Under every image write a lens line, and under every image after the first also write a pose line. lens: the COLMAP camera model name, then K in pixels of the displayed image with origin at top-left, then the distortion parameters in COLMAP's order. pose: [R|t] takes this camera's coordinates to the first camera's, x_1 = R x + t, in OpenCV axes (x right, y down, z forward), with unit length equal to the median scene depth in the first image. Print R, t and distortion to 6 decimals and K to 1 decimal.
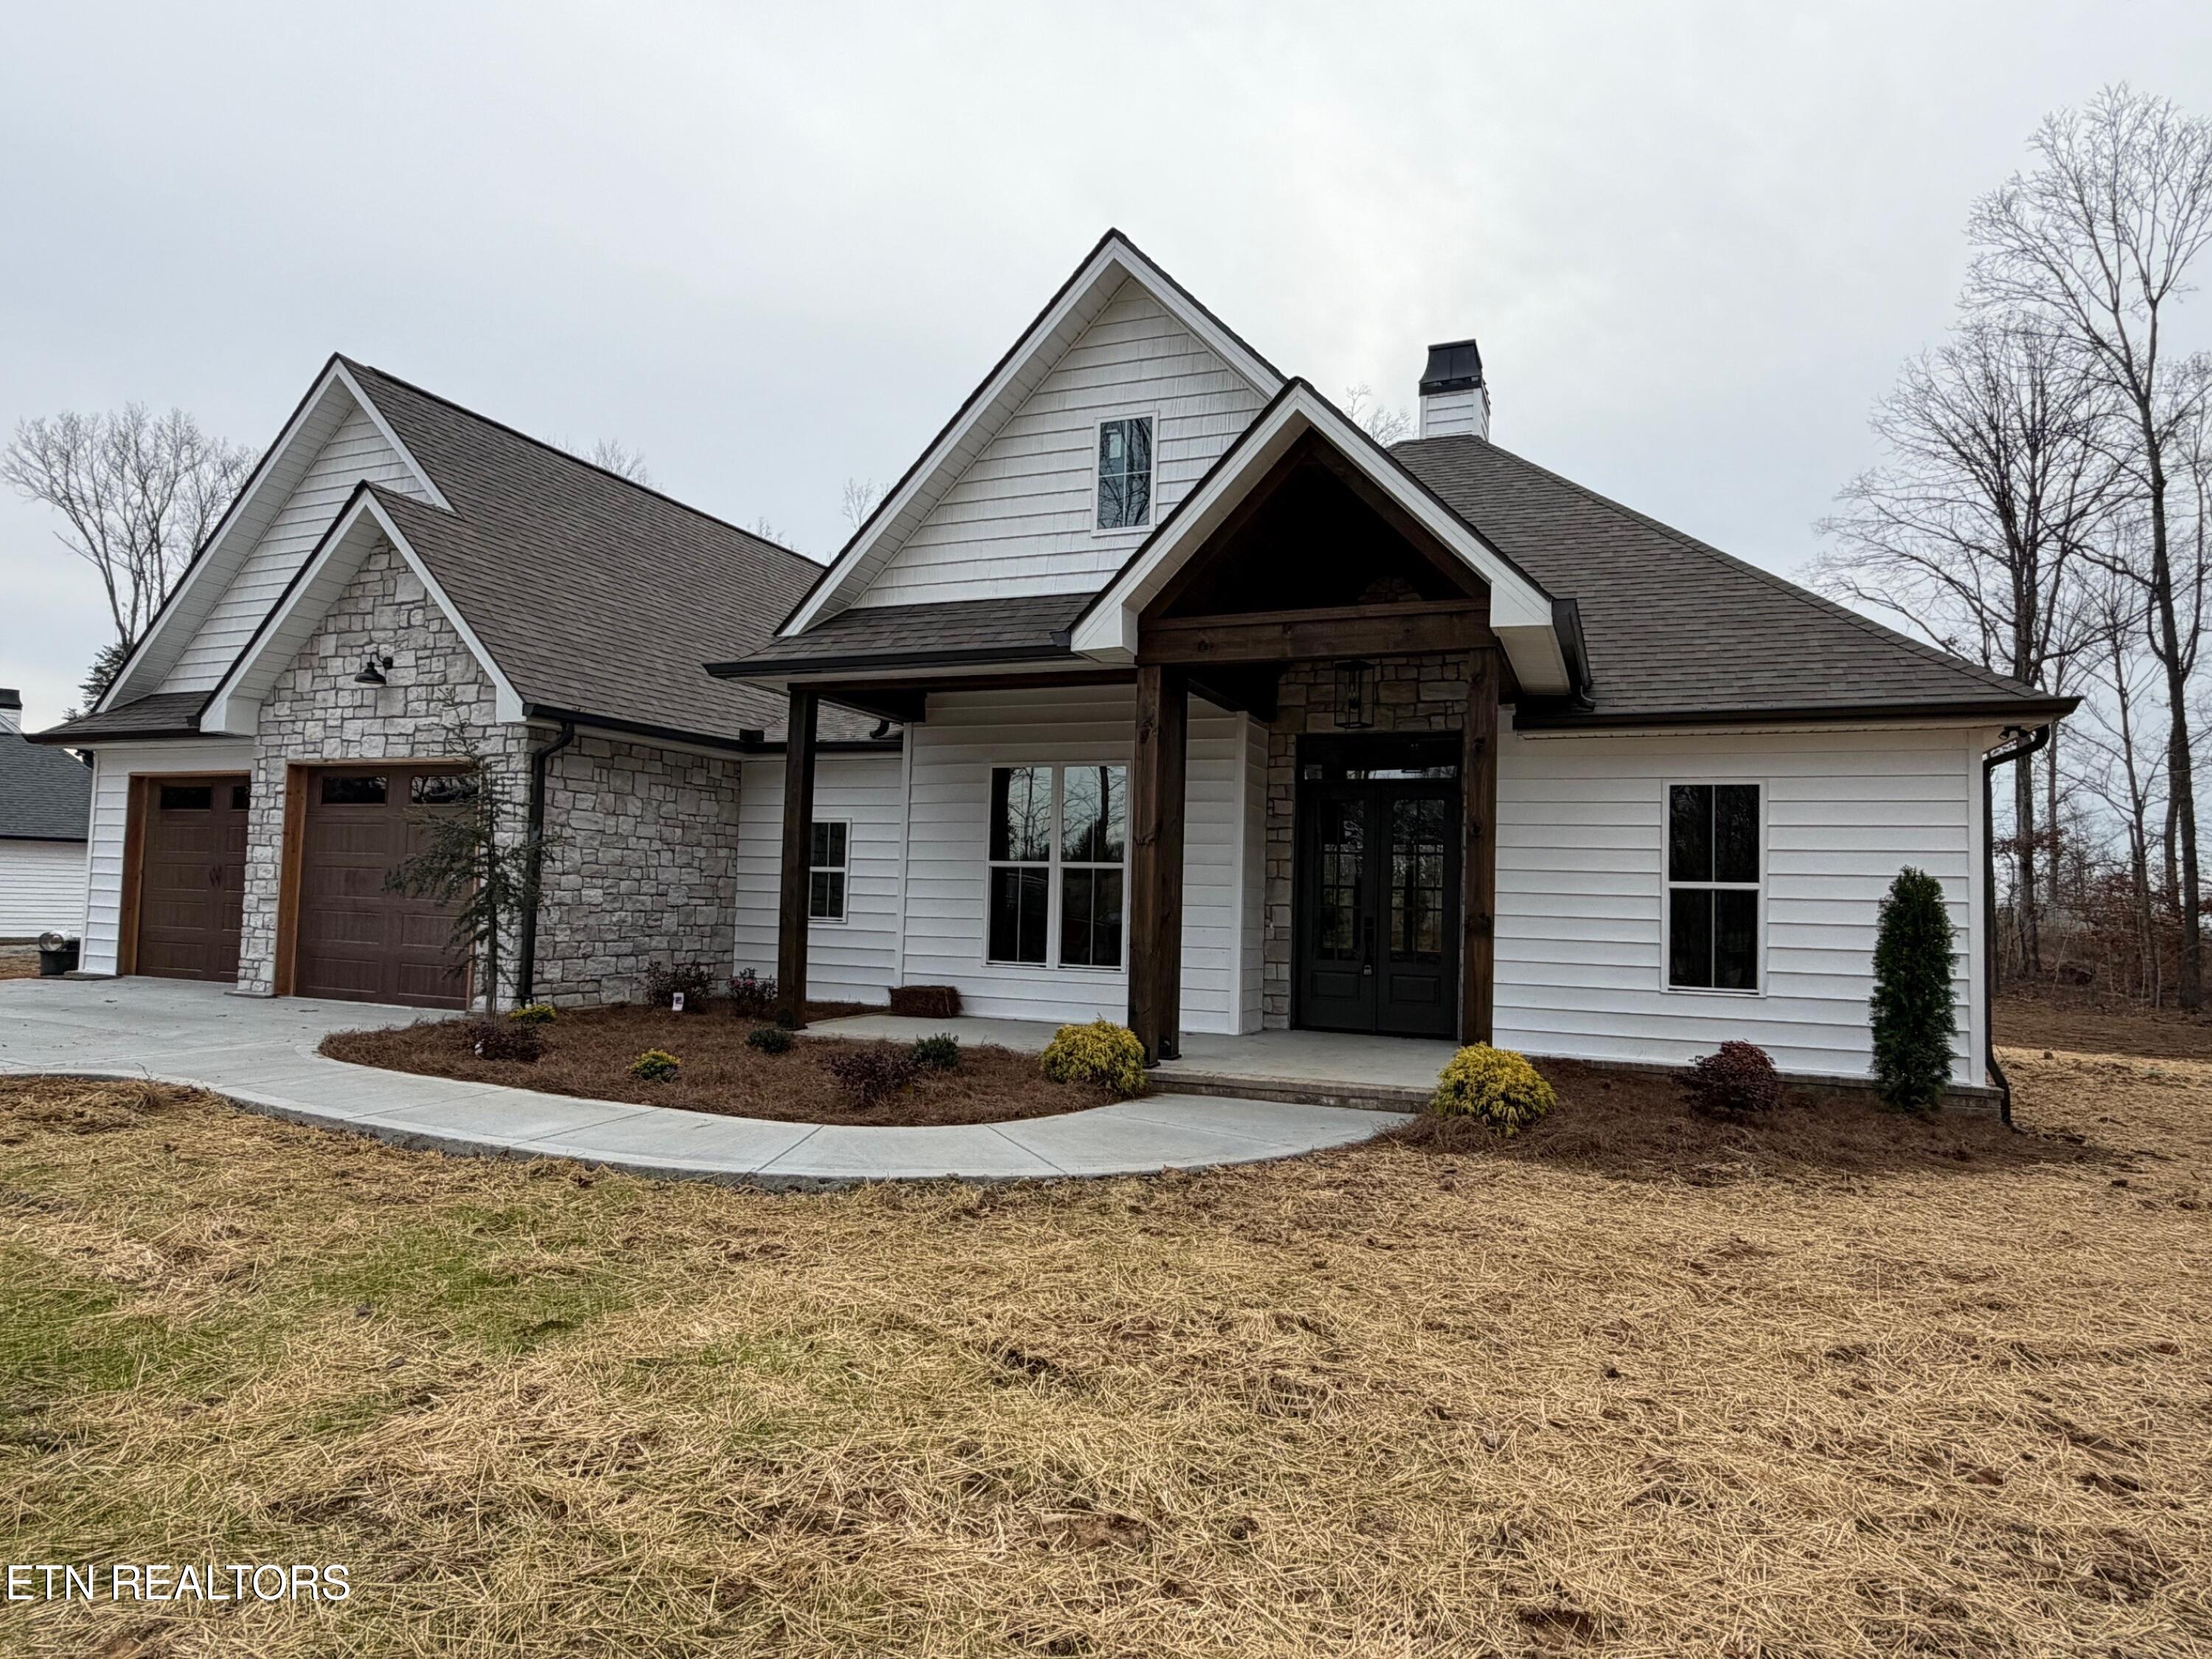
lens RADIAL K [[1299.1, 0, 1099.1], [0, 1299.1, 831.7], [0, 0, 1]] dist [-0.001432, -0.000070]
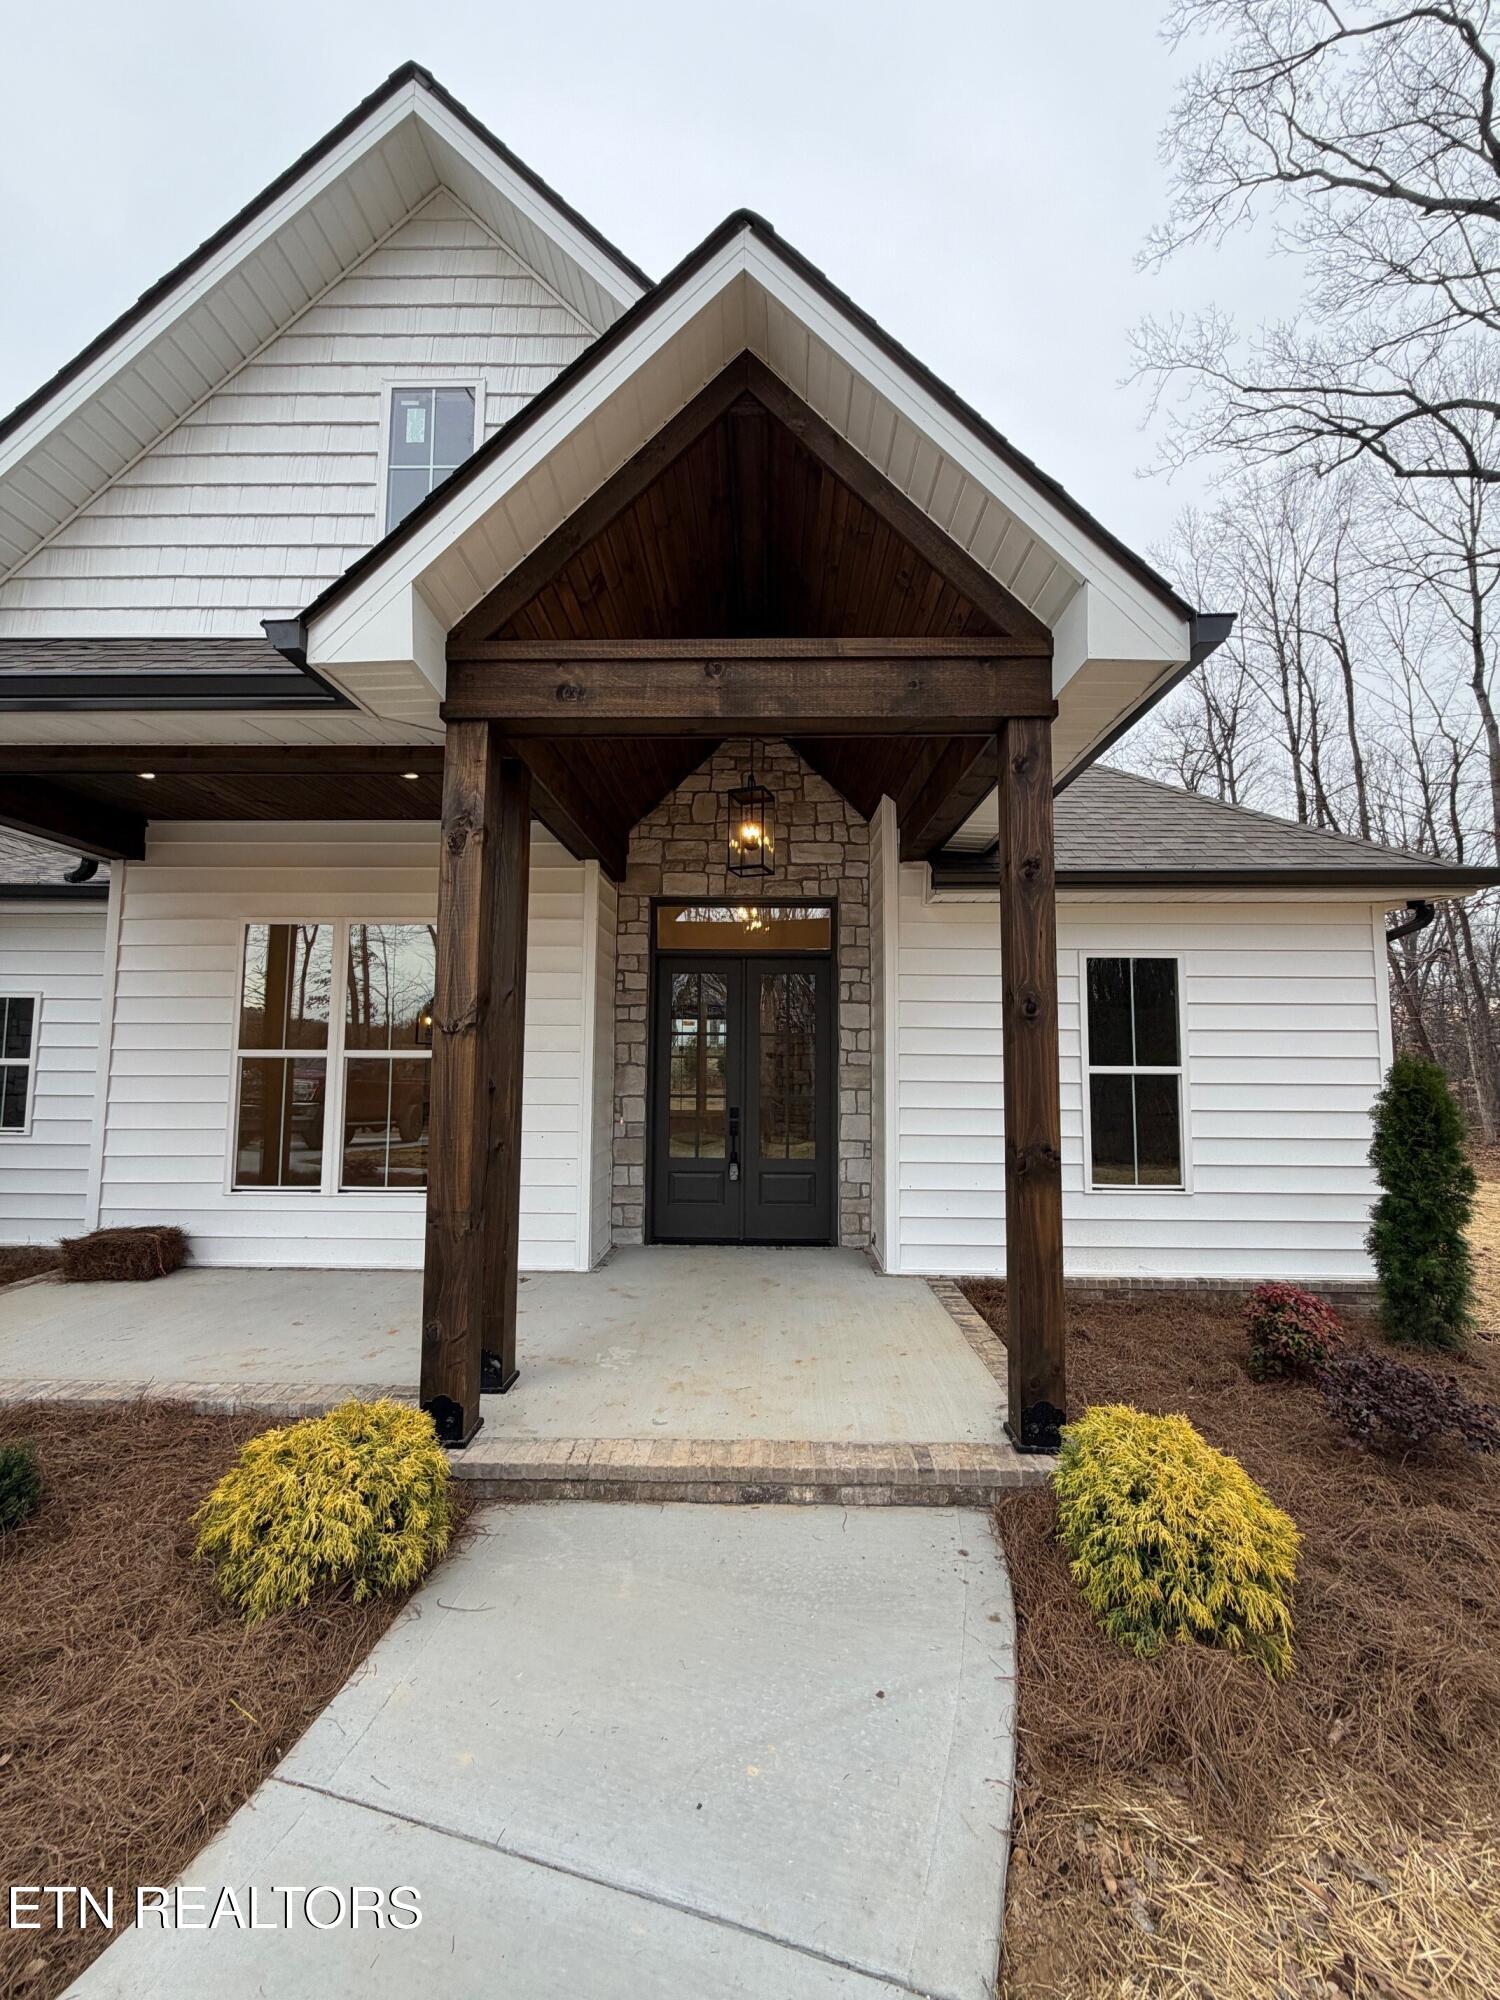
lens RADIAL K [[799.8, 0, 754.5], [0, 799.8, 993.1], [0, 0, 1]] dist [-0.002381, 0.000685]
pose [[0.929395, 0.006579, 0.369028, 0.021222], [0.000770, 0.999804, -0.019764, -0.000537], [-0.369085, 0.018653, 0.929208, 0.488061]]
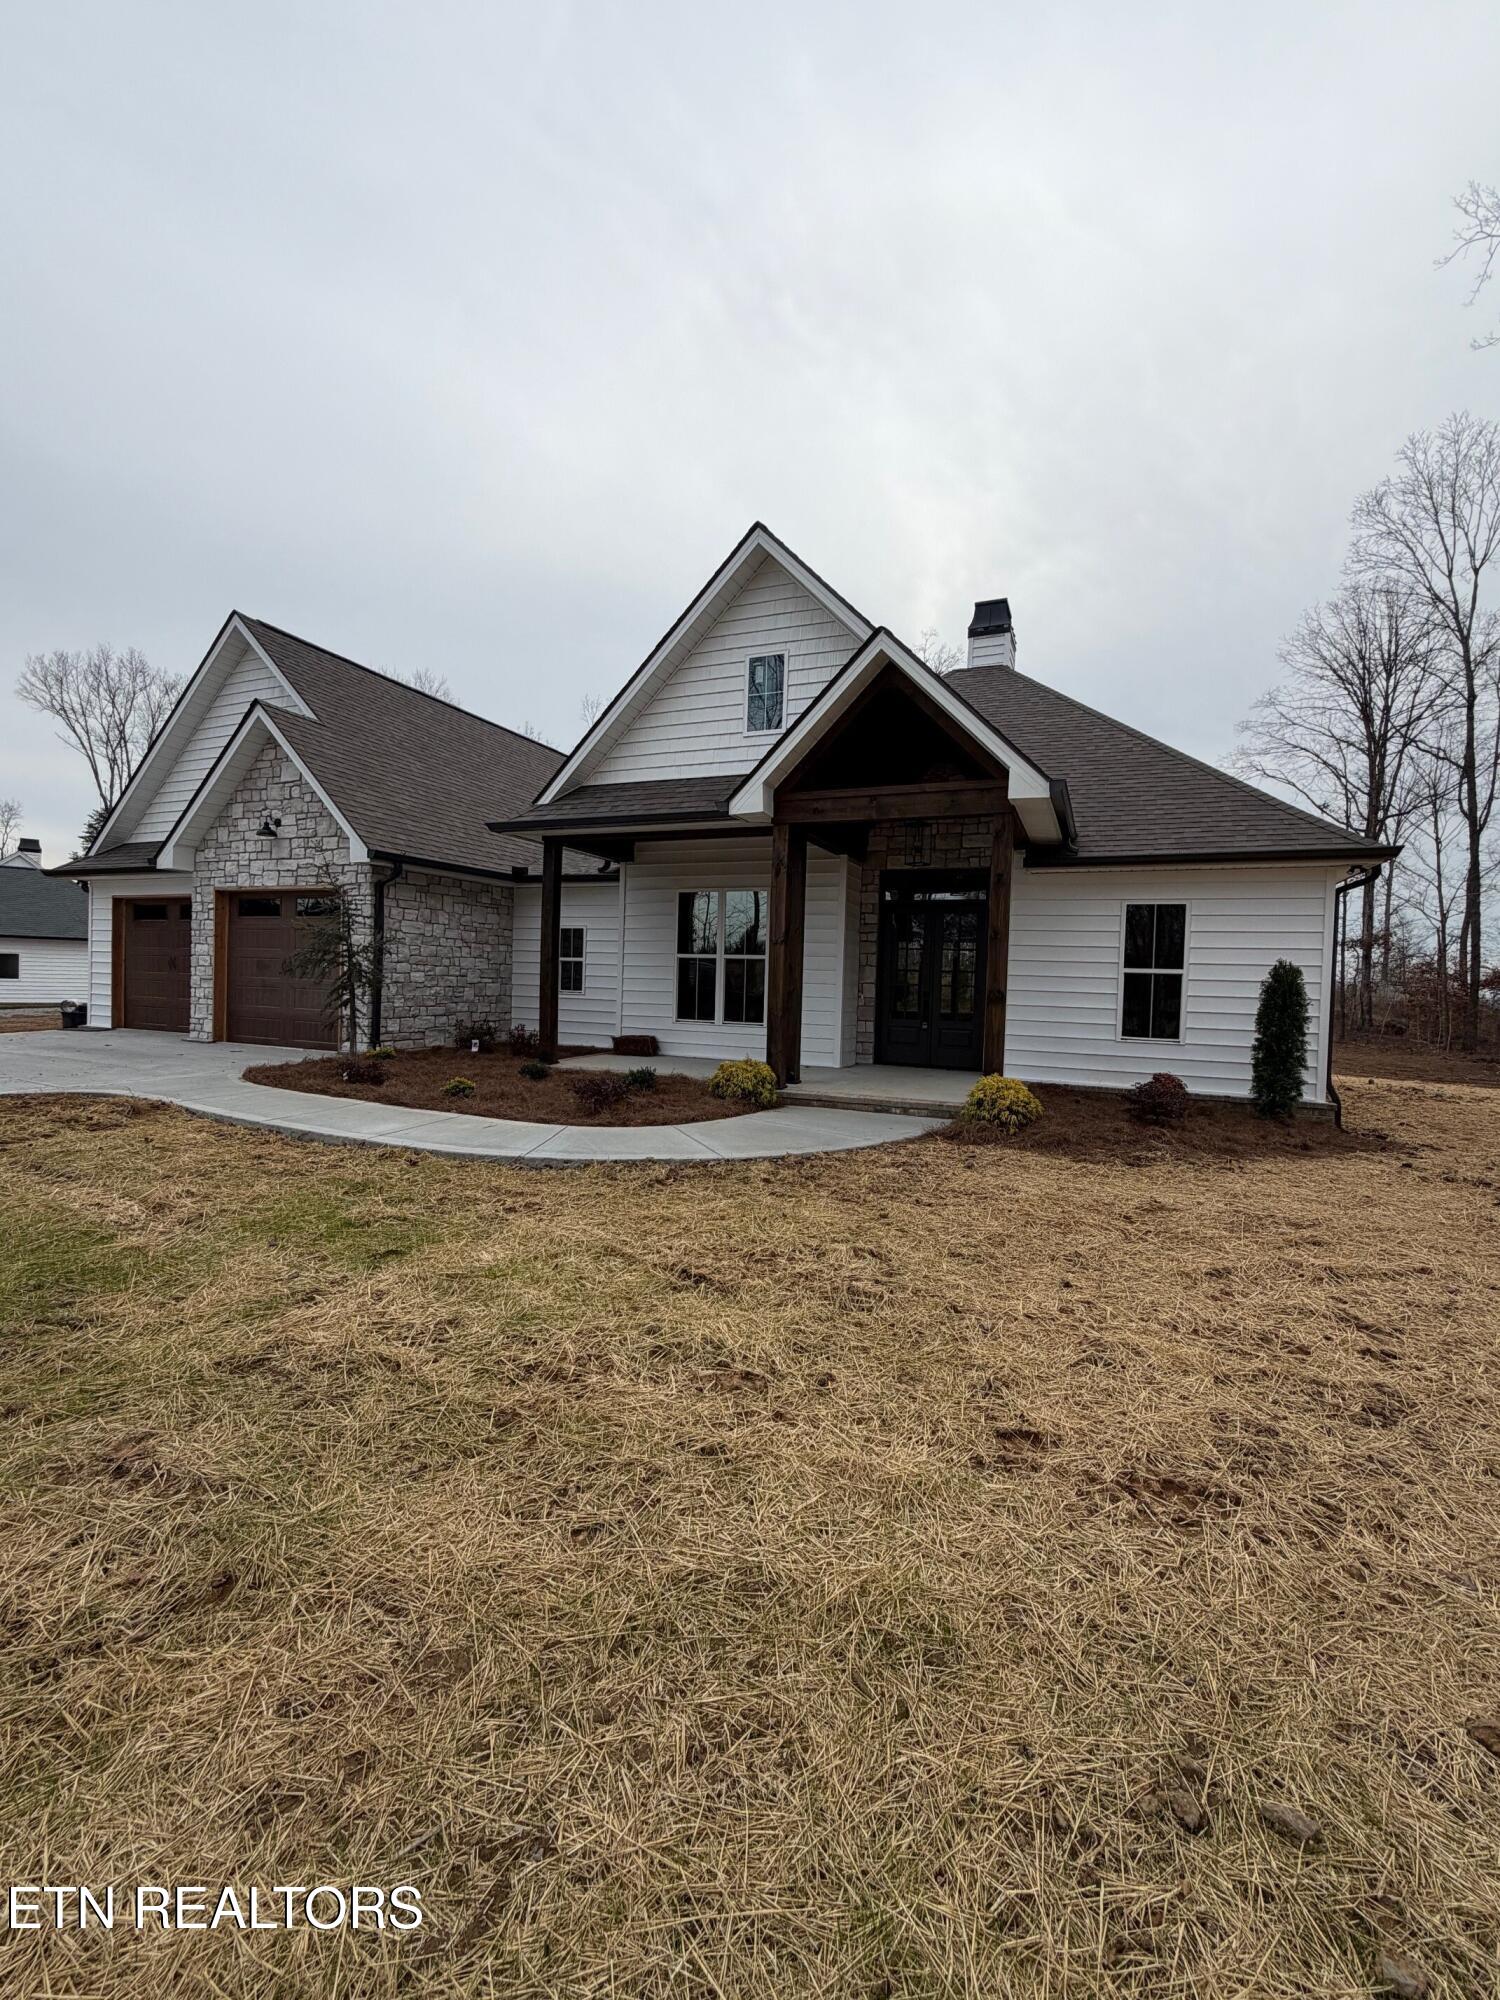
lens RADIAL K [[855.0, 0, 747.2], [0, 855.0, 1001.0], [0, 0, 1]] dist [-0.001189, -0.000336]
pose [[0.999967, 0.000987, -0.008068, 0.006096], [-0.000347, 0.996876, 0.078986, -0.002054], [0.008121, -0.078981, 0.996843, -0.001636]]
